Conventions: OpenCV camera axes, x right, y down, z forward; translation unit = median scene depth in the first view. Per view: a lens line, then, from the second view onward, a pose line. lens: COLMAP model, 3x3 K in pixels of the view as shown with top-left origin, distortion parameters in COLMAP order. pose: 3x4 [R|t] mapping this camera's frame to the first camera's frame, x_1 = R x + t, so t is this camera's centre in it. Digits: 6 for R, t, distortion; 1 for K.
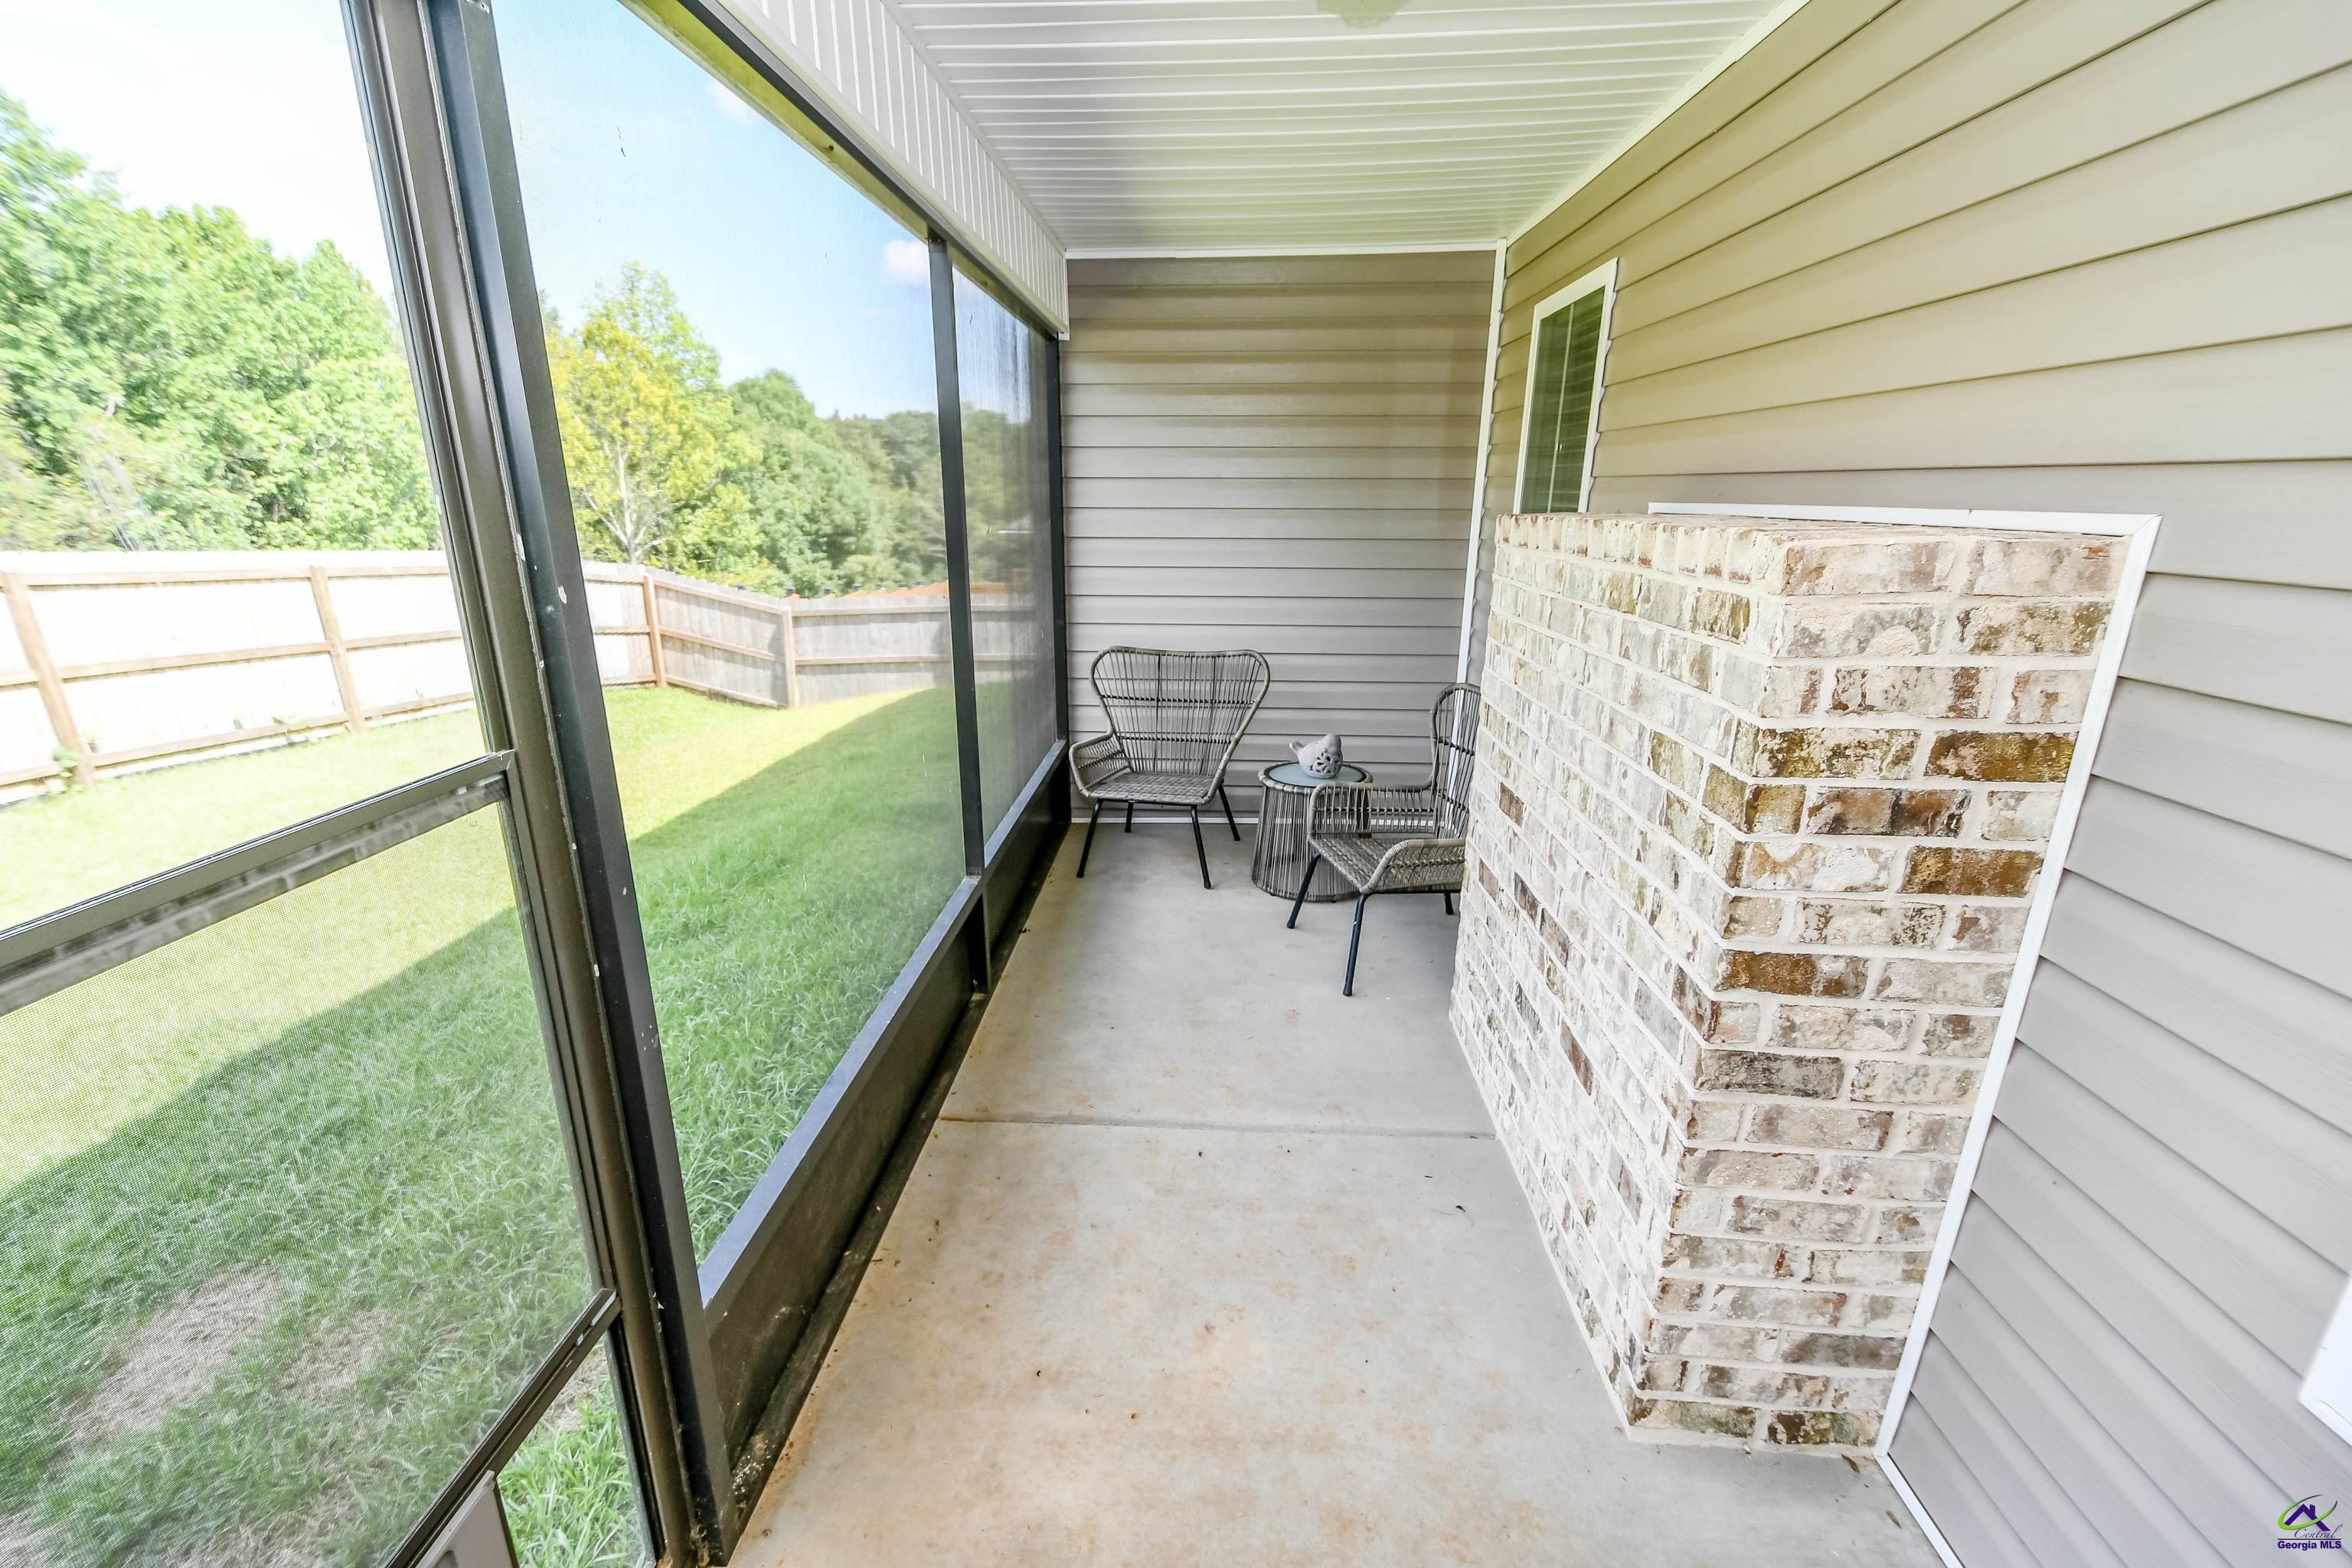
lens RADIAL K [[1026.0, 0, 1145.3], [0, 1026.0, 808.5], [0, 0, 1]] dist [0.002884, -0.005017]
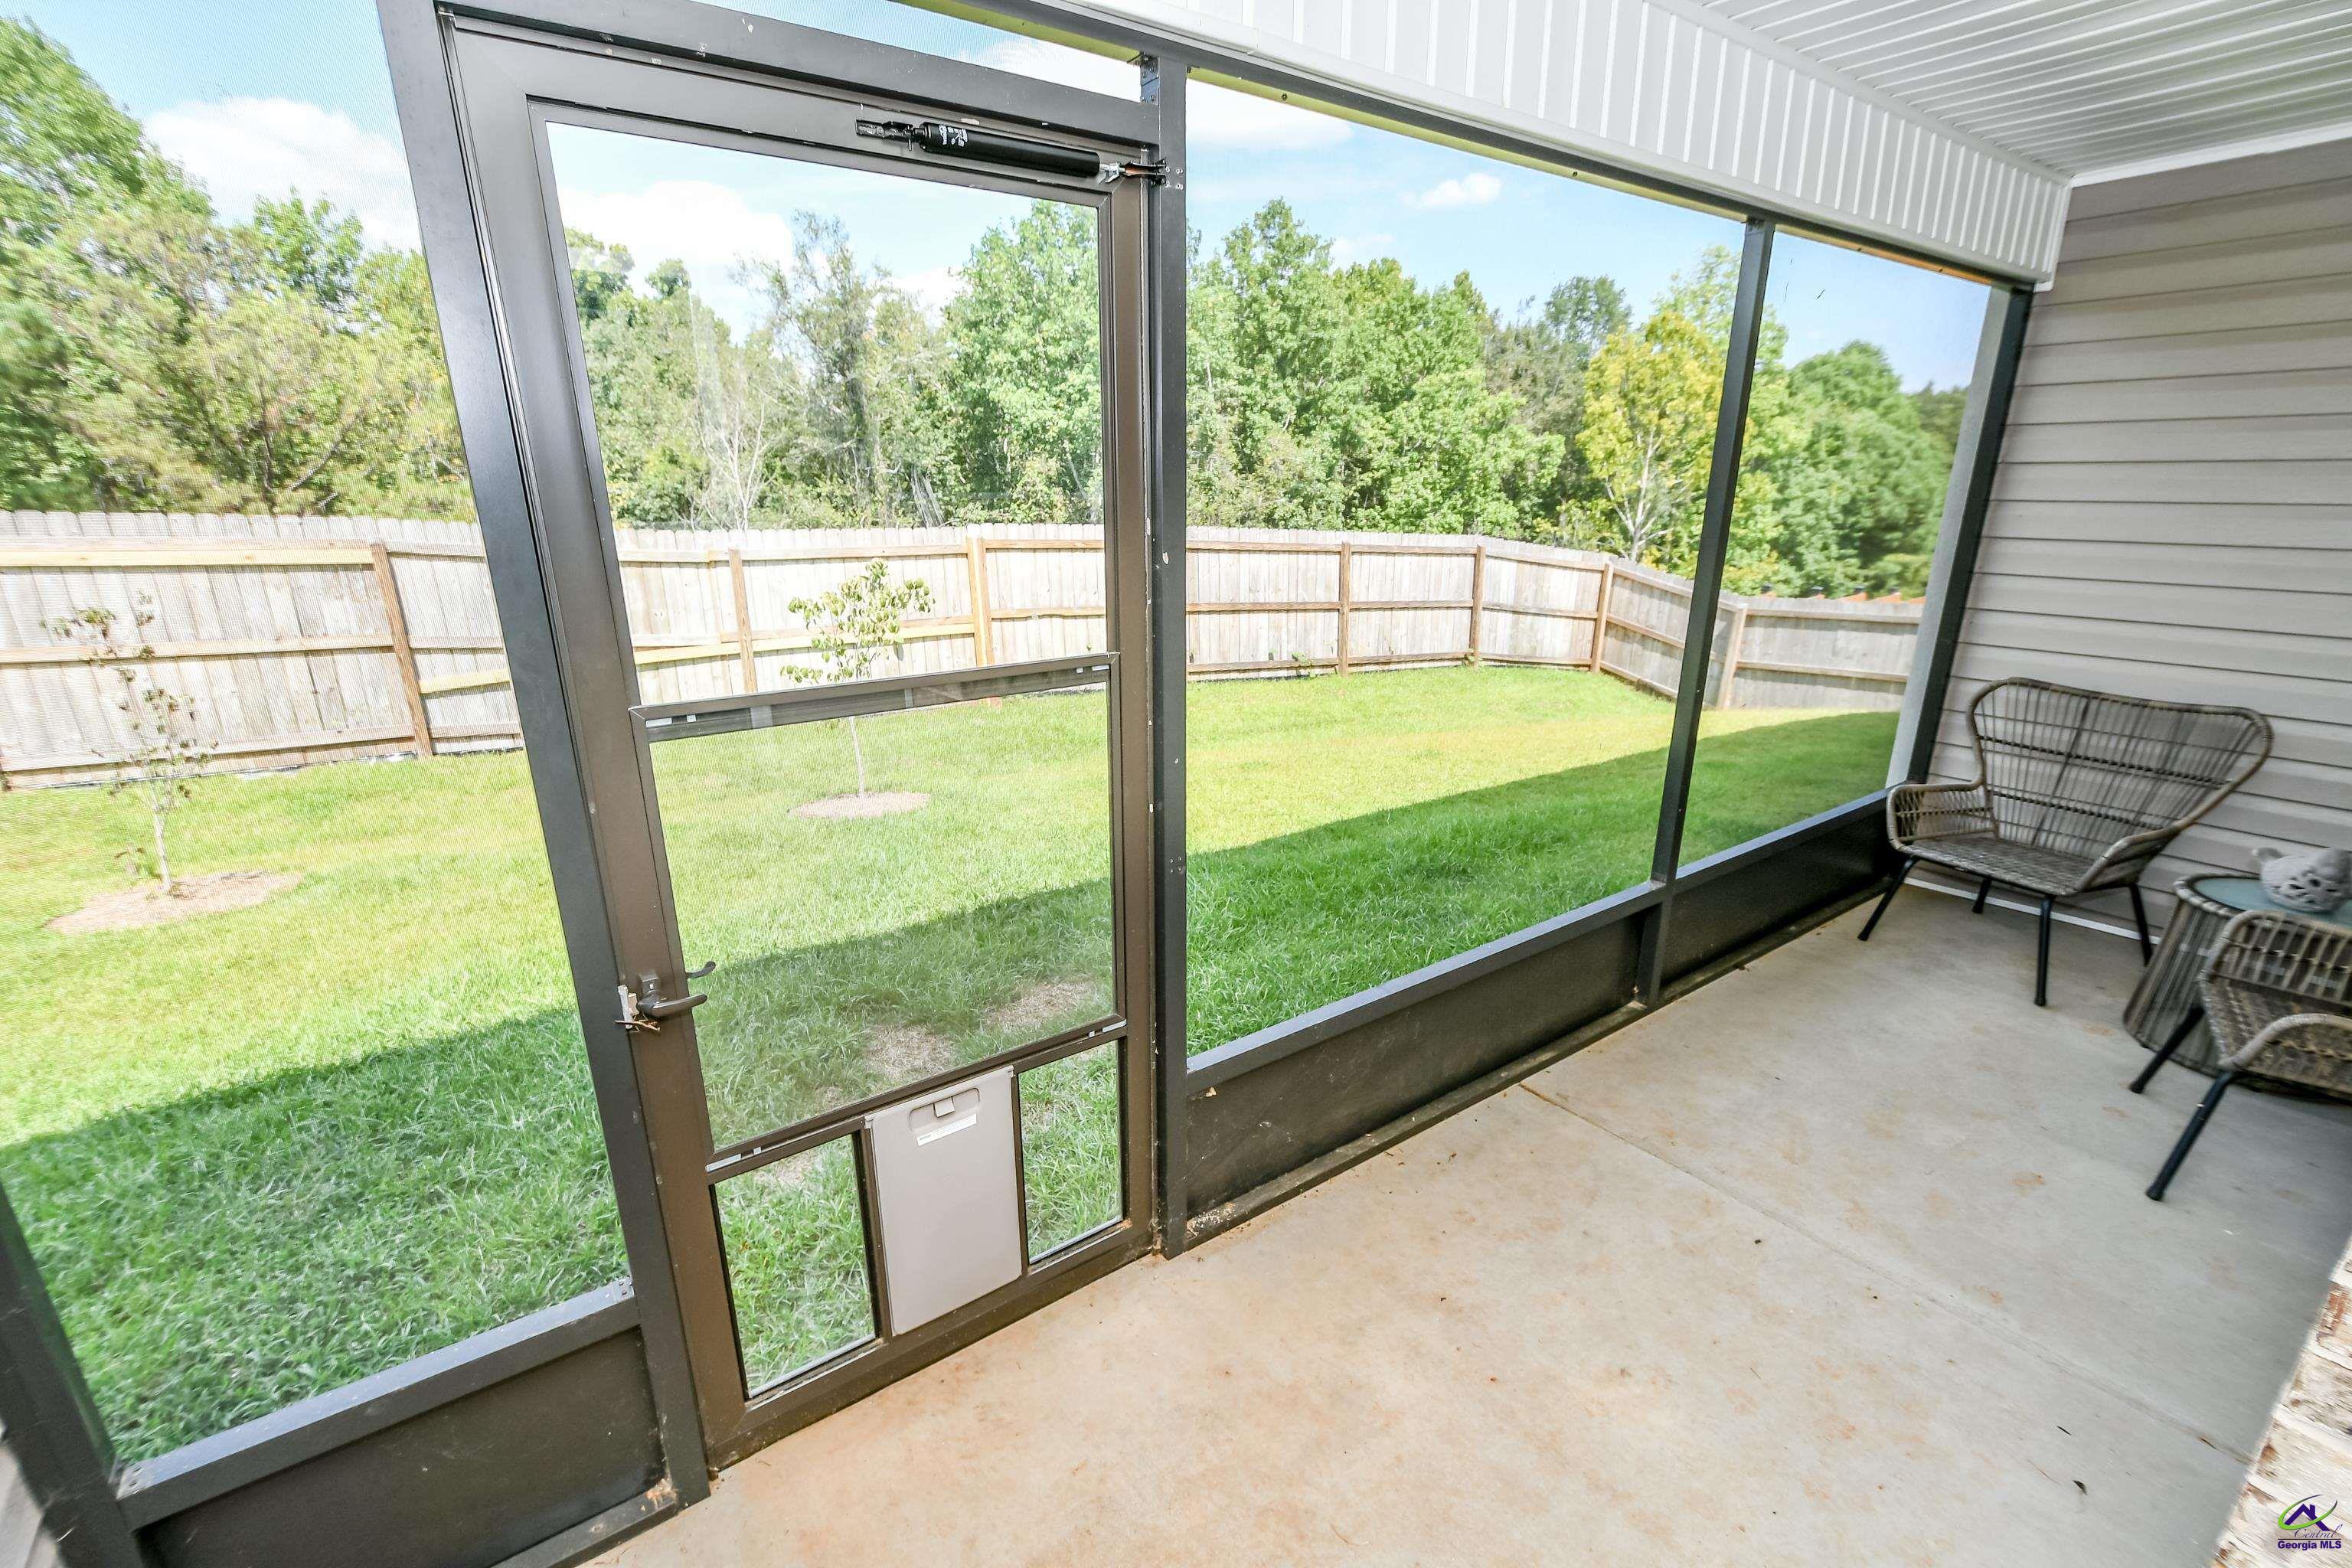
lens RADIAL K [[1026.0, 0, 1160.9], [0, 1026.0, 813.5], [0, 0, 1]] dist [0.002884, -0.005017]
pose [[0.633299, 0.229516, -0.739090, 0.049490], [-0.219407, 0.969075, 0.112933, -0.000725], [0.742154, 0.090641, 0.664072, 0.001093]]
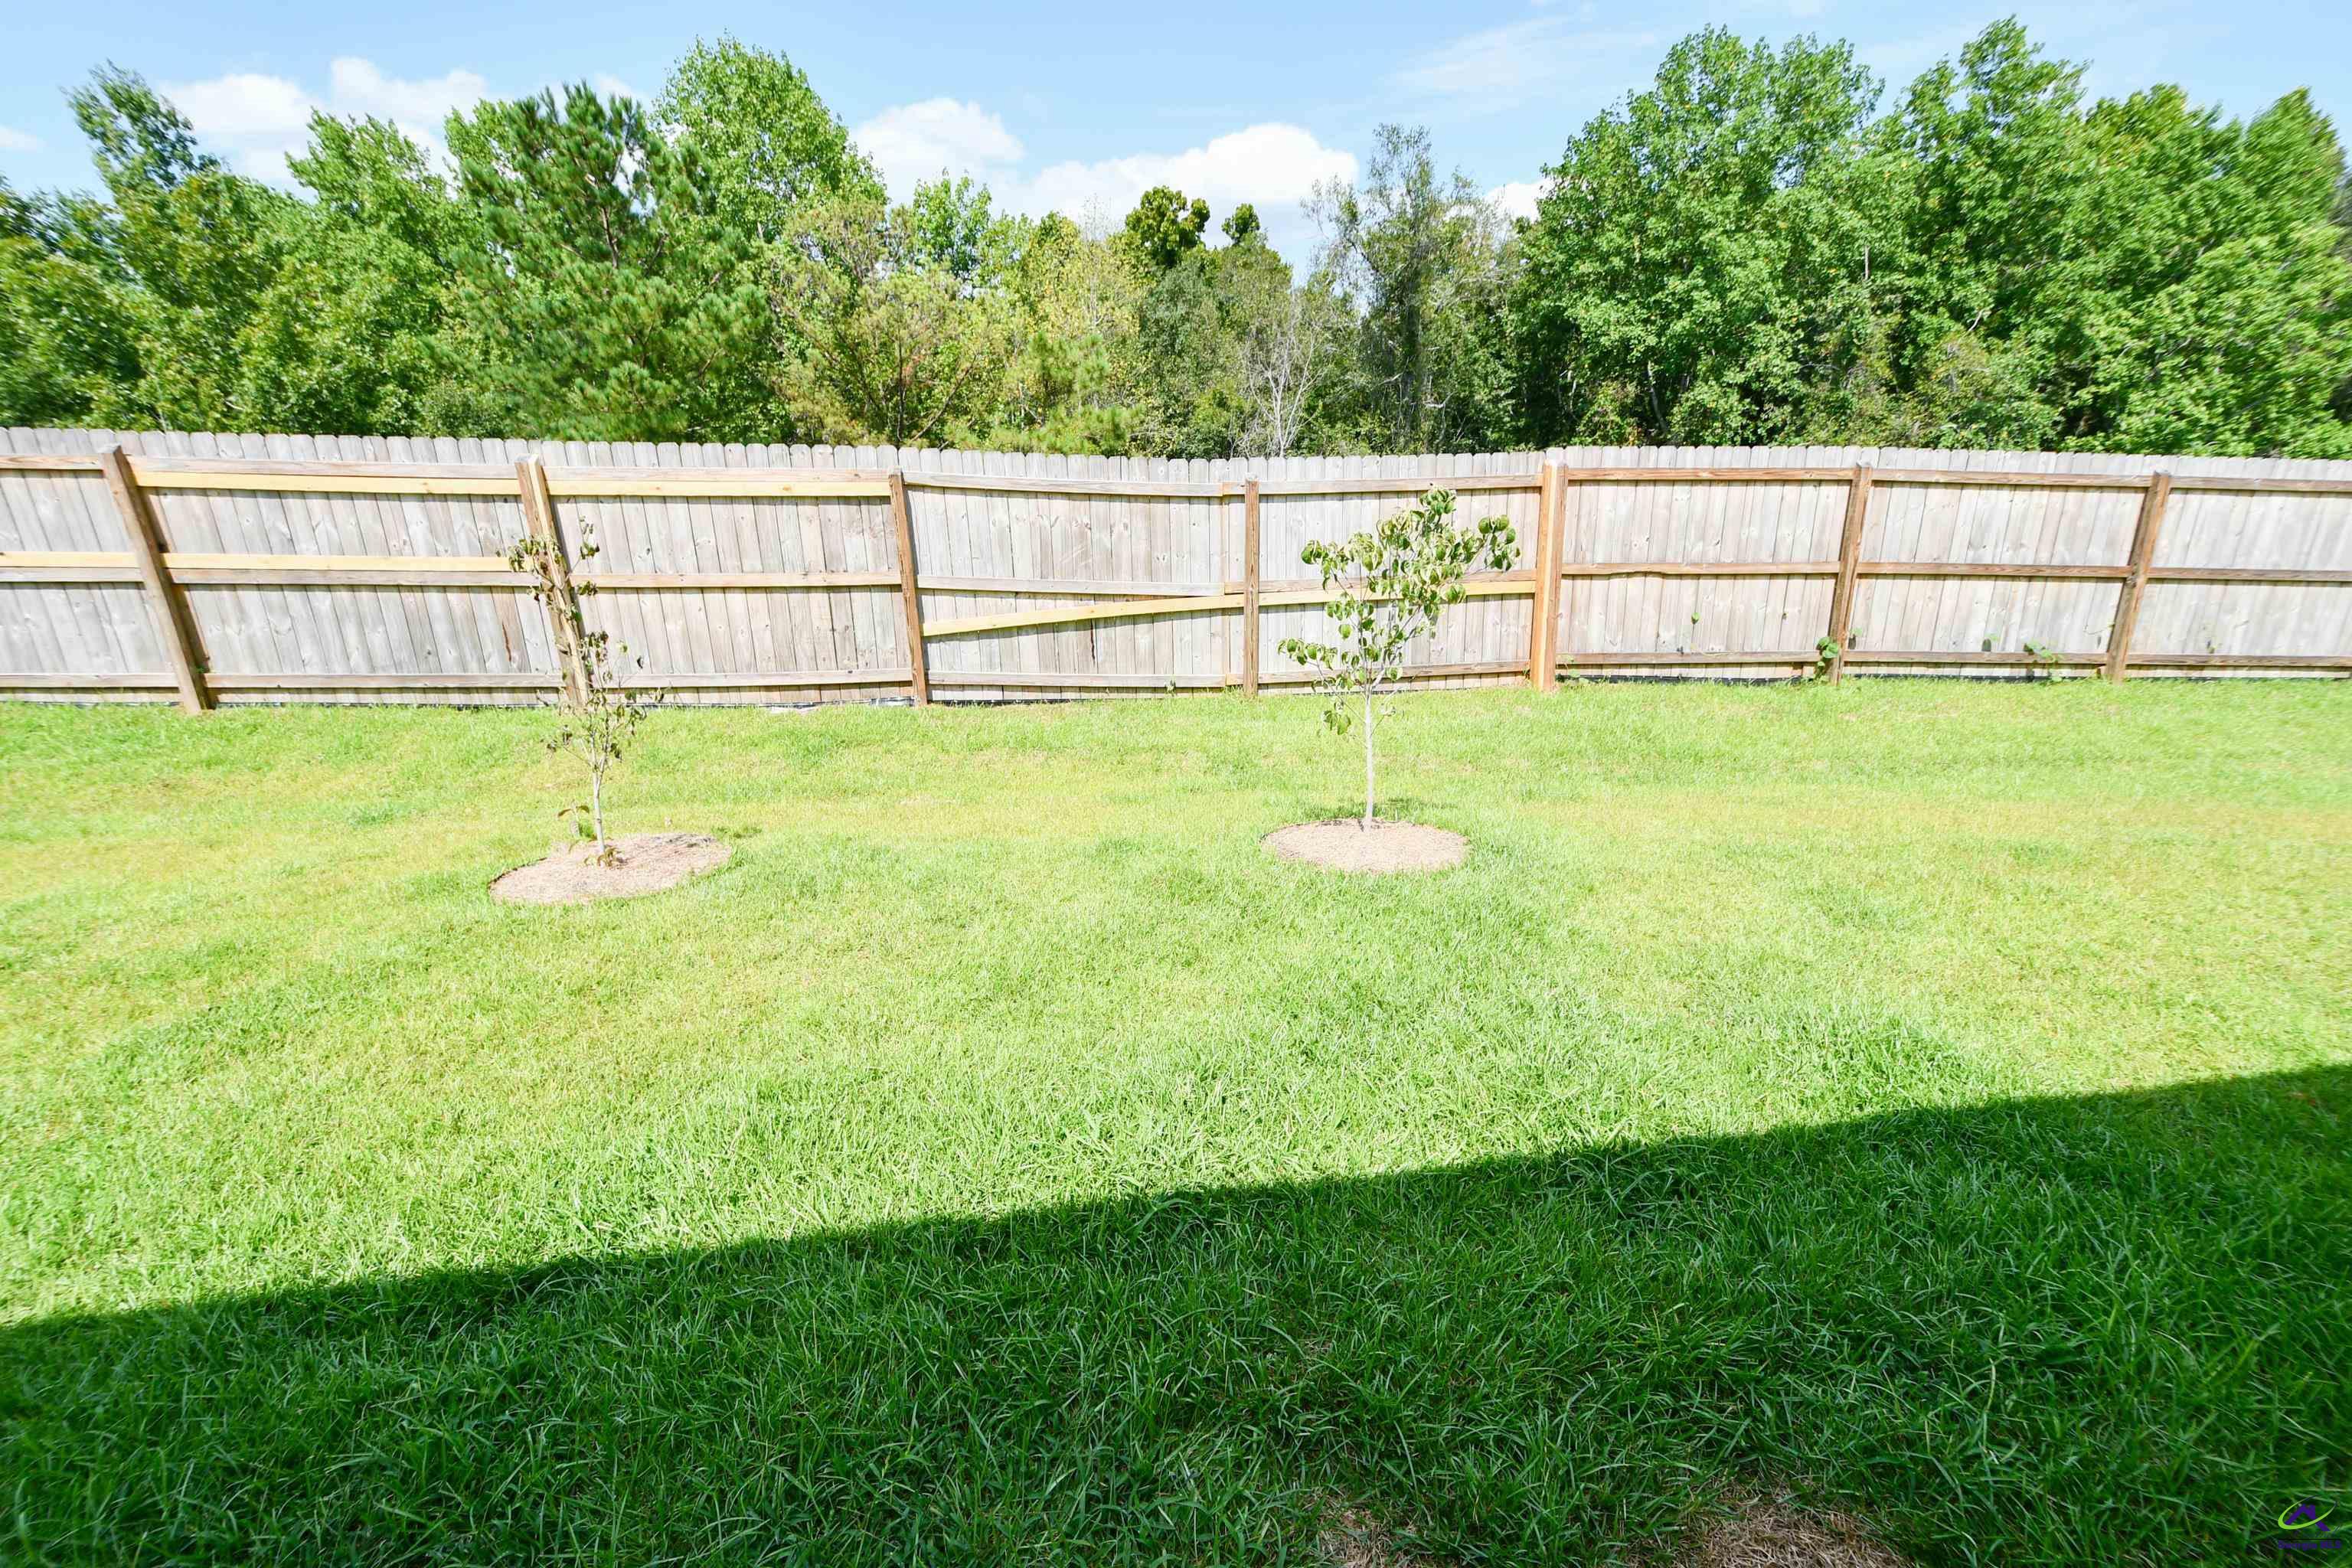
lens RADIAL K [[1026.0, 0, 1154.0], [0, 1026.0, 806.3], [0, 0, 1]] dist [0.002884, -0.005017]
pose [[0.192015, 0.320244, -0.927671, -0.086678], [-0.255328, 0.929010, 0.267856, -0.002847], [0.947596, 0.185428, 0.260151, 0.055213]]
